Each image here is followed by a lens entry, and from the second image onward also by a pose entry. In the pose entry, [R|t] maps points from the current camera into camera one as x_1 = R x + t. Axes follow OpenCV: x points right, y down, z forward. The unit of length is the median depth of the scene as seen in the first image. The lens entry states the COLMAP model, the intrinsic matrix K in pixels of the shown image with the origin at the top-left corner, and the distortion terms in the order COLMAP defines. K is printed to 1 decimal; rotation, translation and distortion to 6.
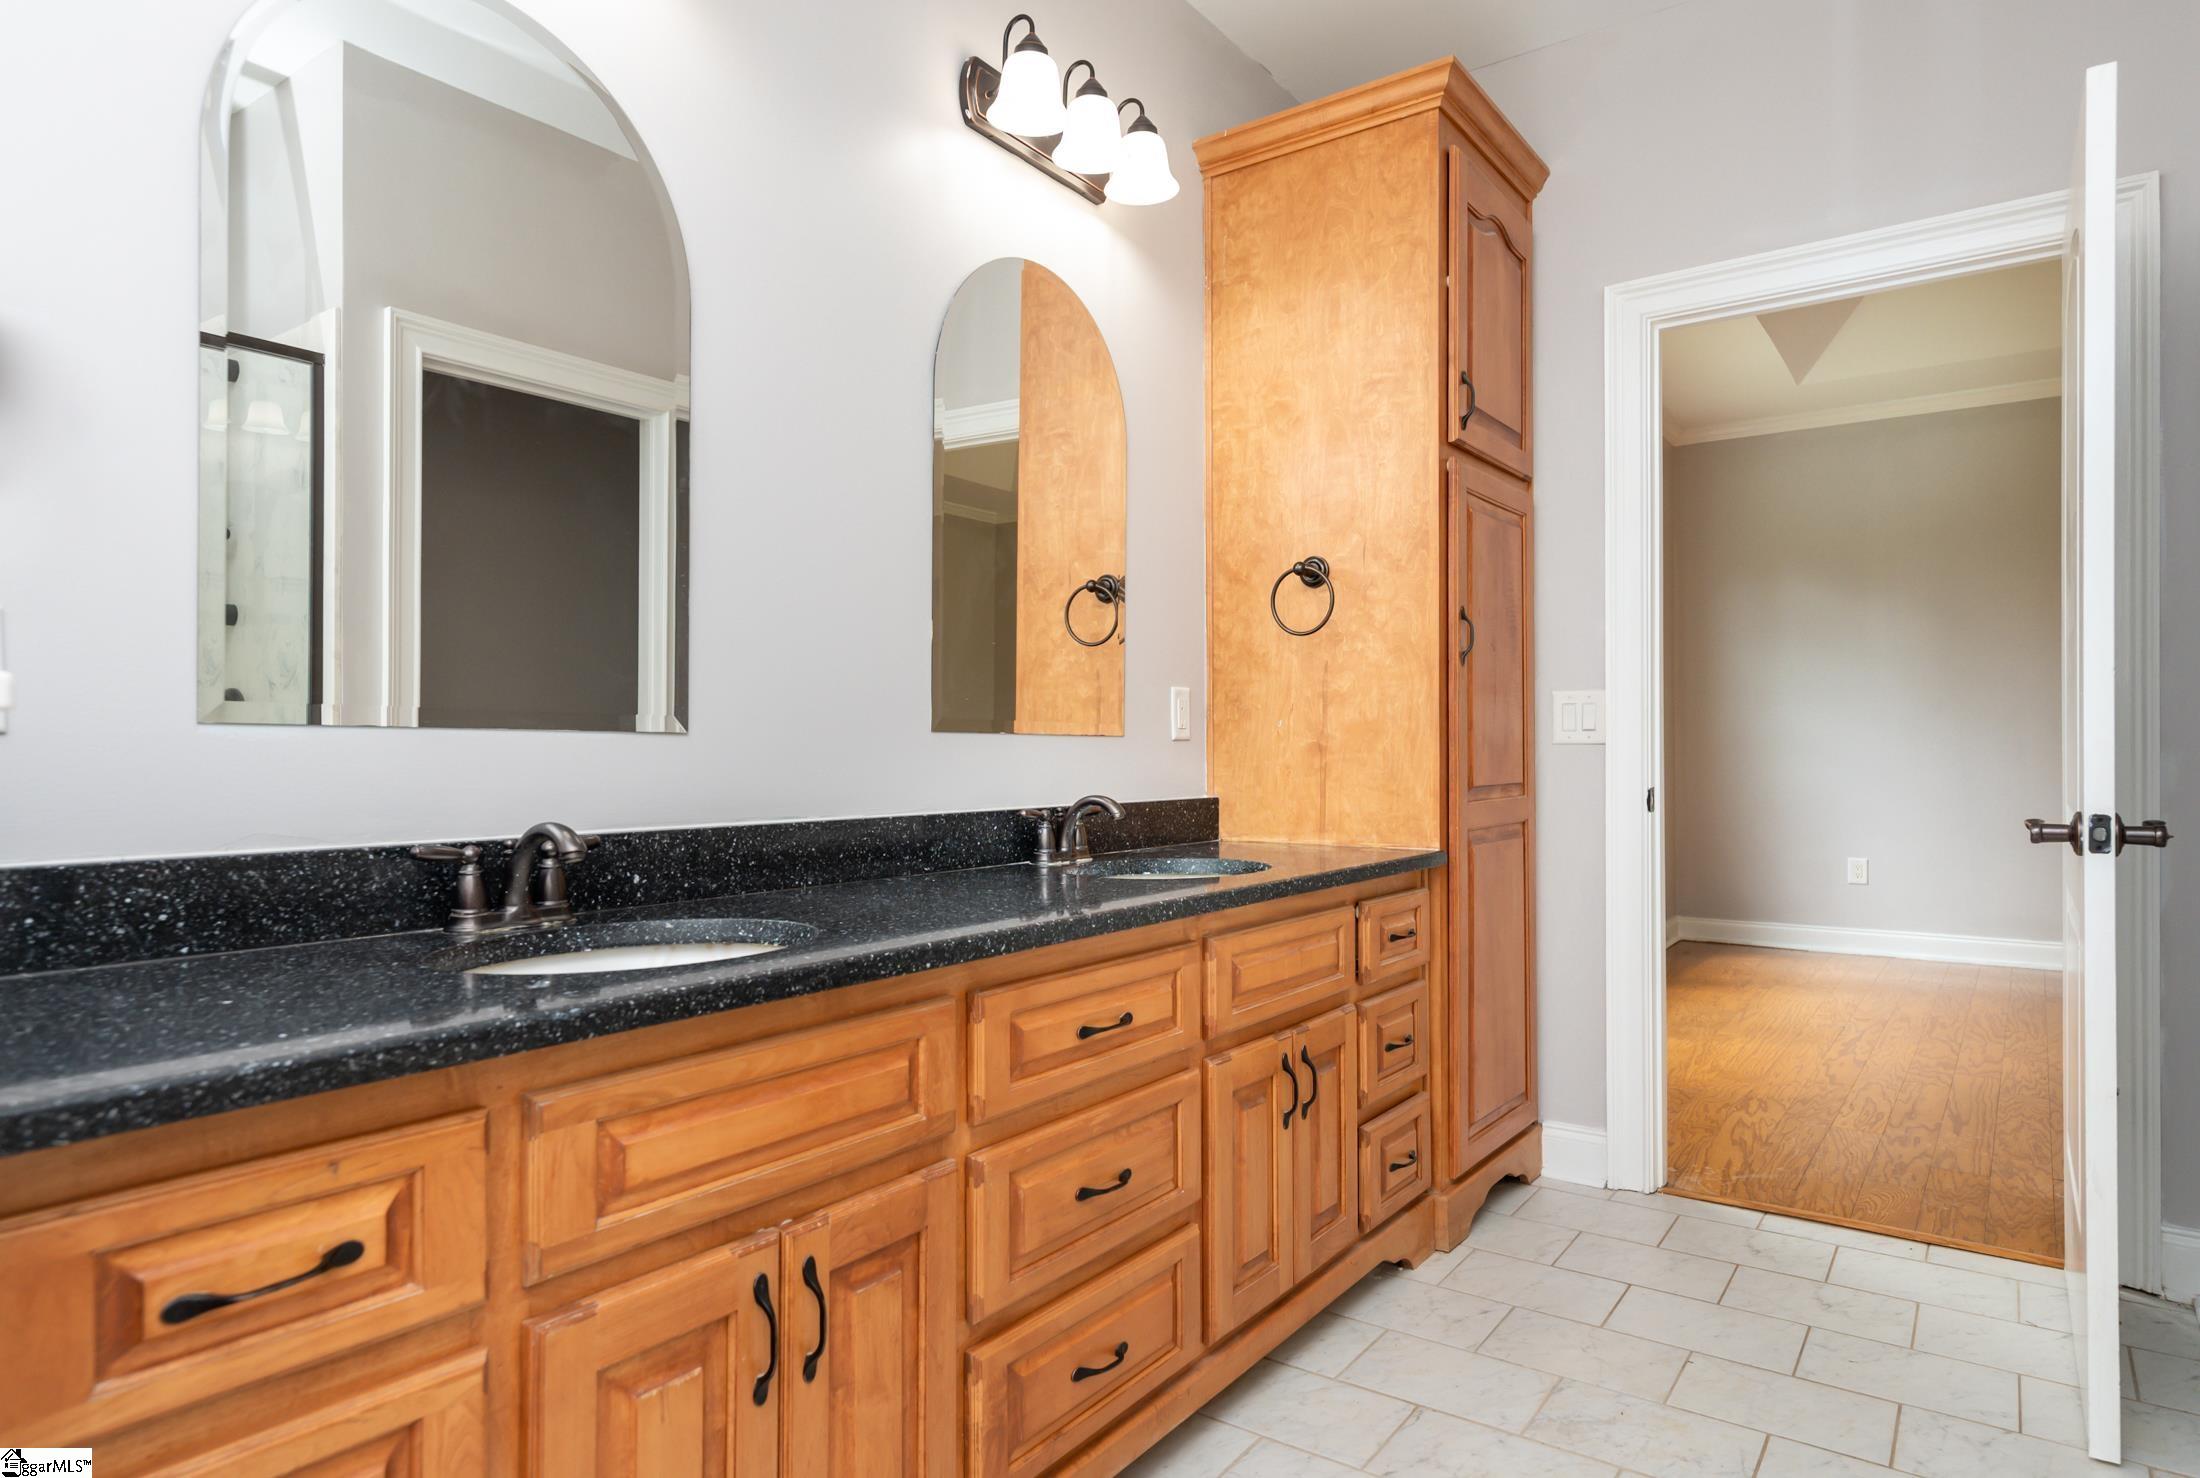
lens RADIAL K [[1270.9, 0, 1097.1], [0, 1270.9, 734.2], [0, 0, 1]] dist [-0.001101, -0.000106]
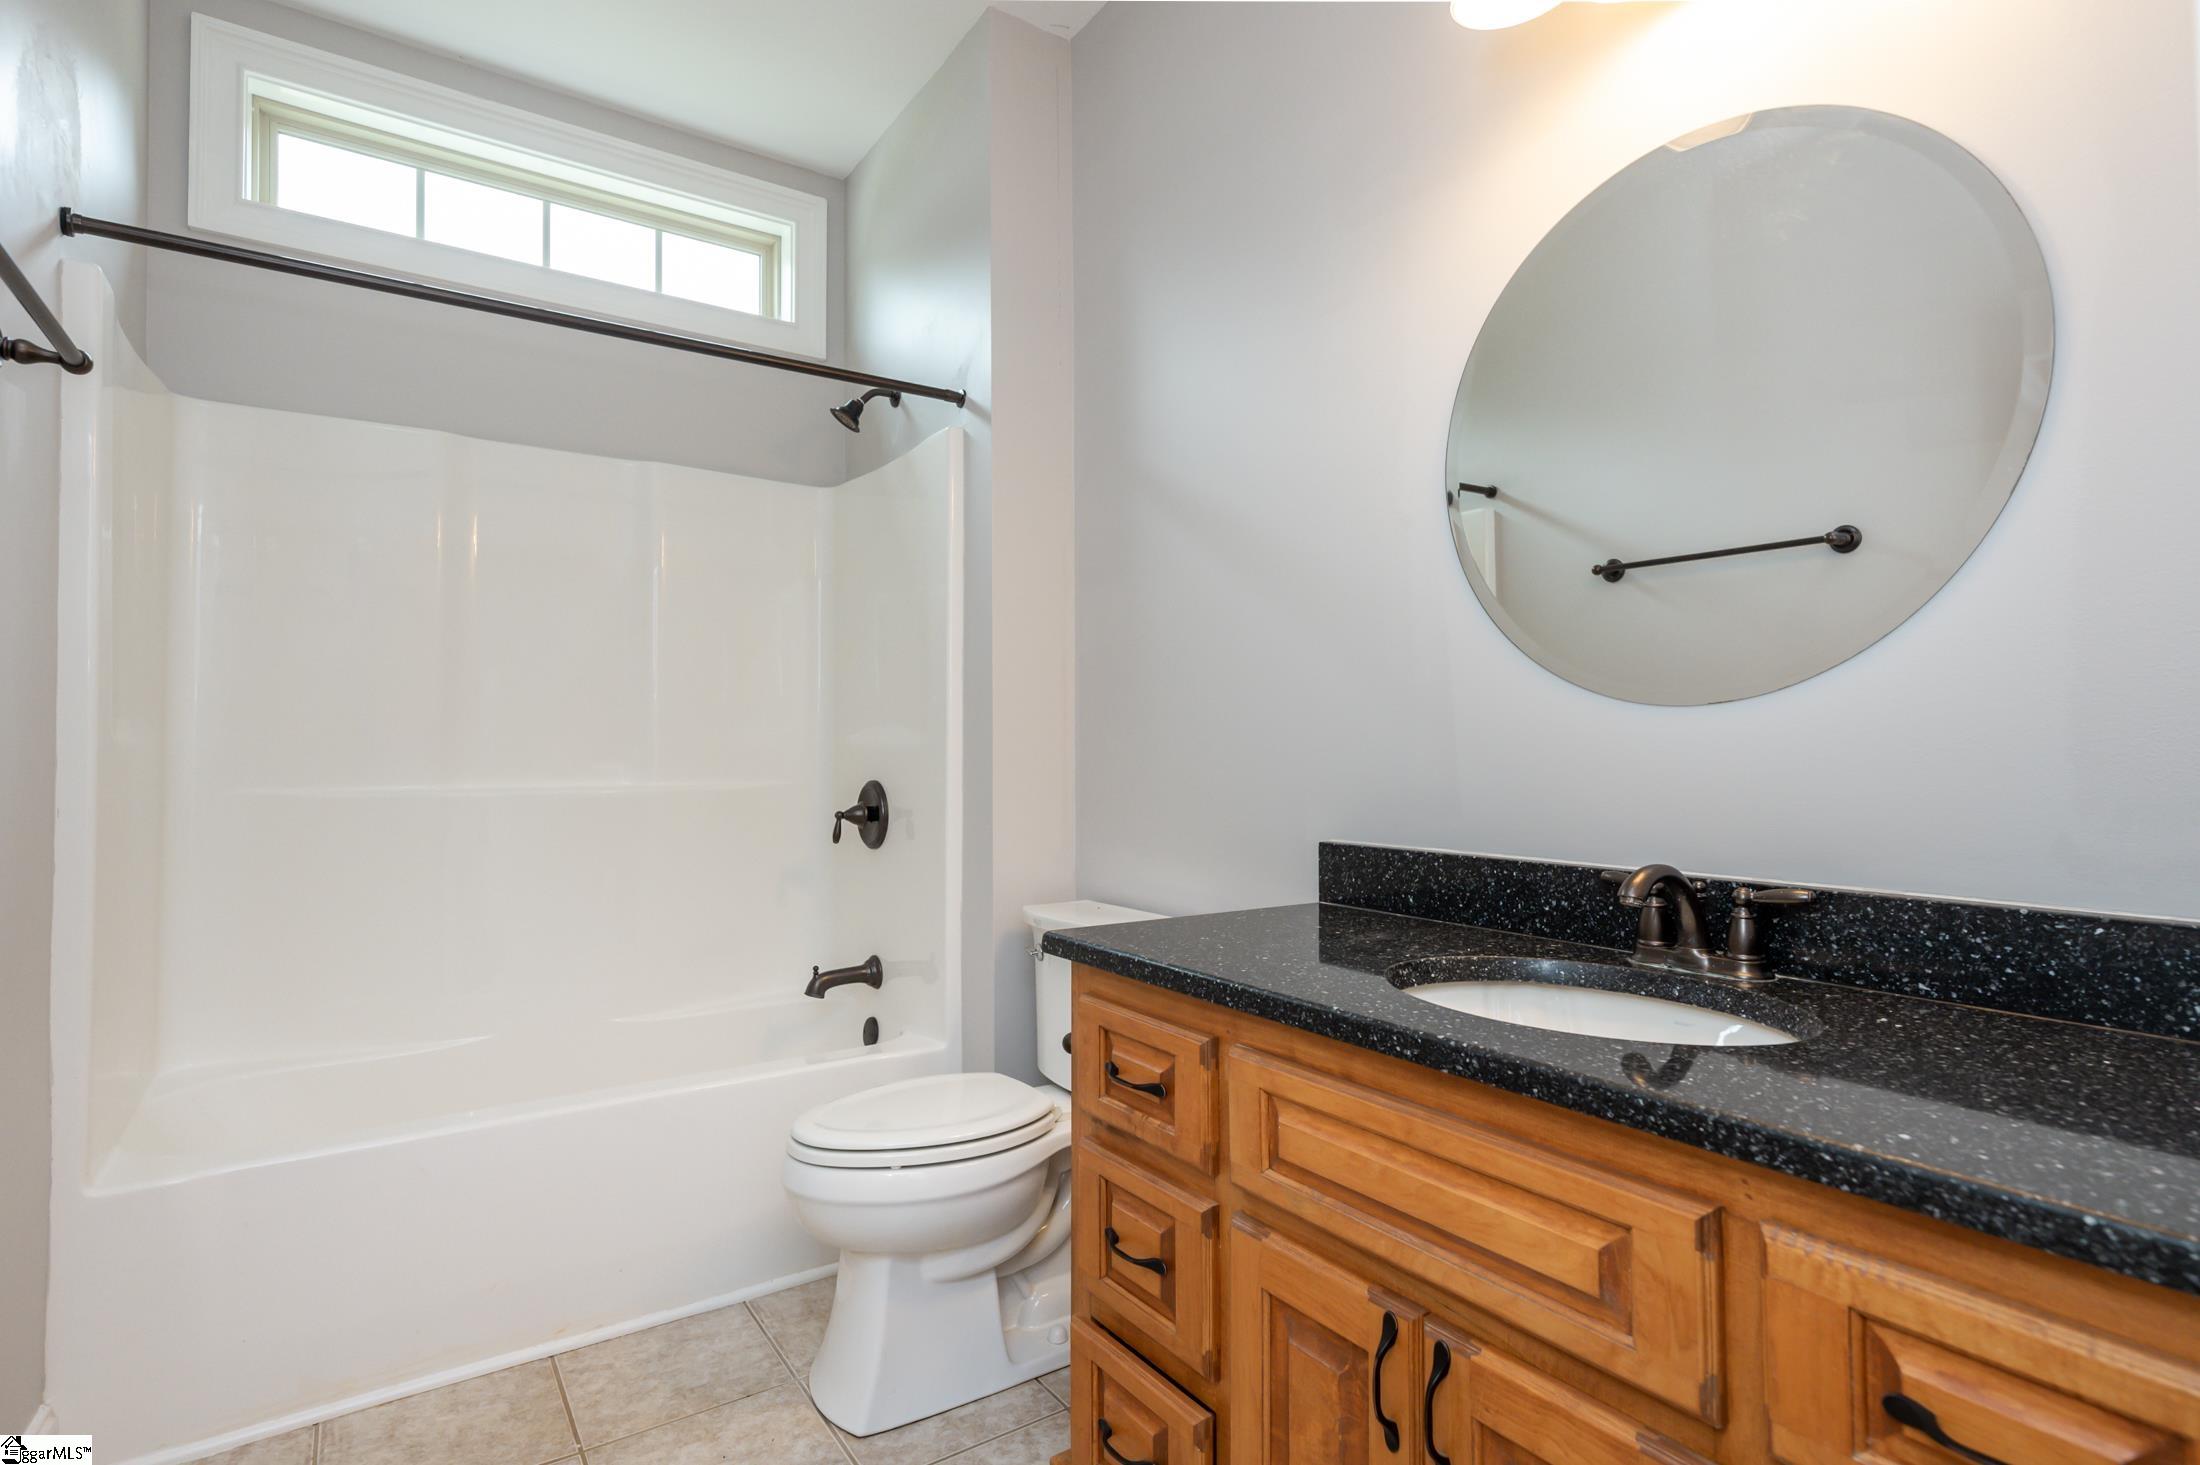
lens RADIAL K [[1101.1, 0, 1095.7], [0, 1101.1, 734.8], [0, 0, 1]] dist [0.000124, -0.000112]
pose [[-0.343563, -0.012070, -0.939052, 0.517460], [0.001098, 0.999912, -0.013254, -0.020558], [0.939129, -0.005584, -0.343519, 0.927876]]
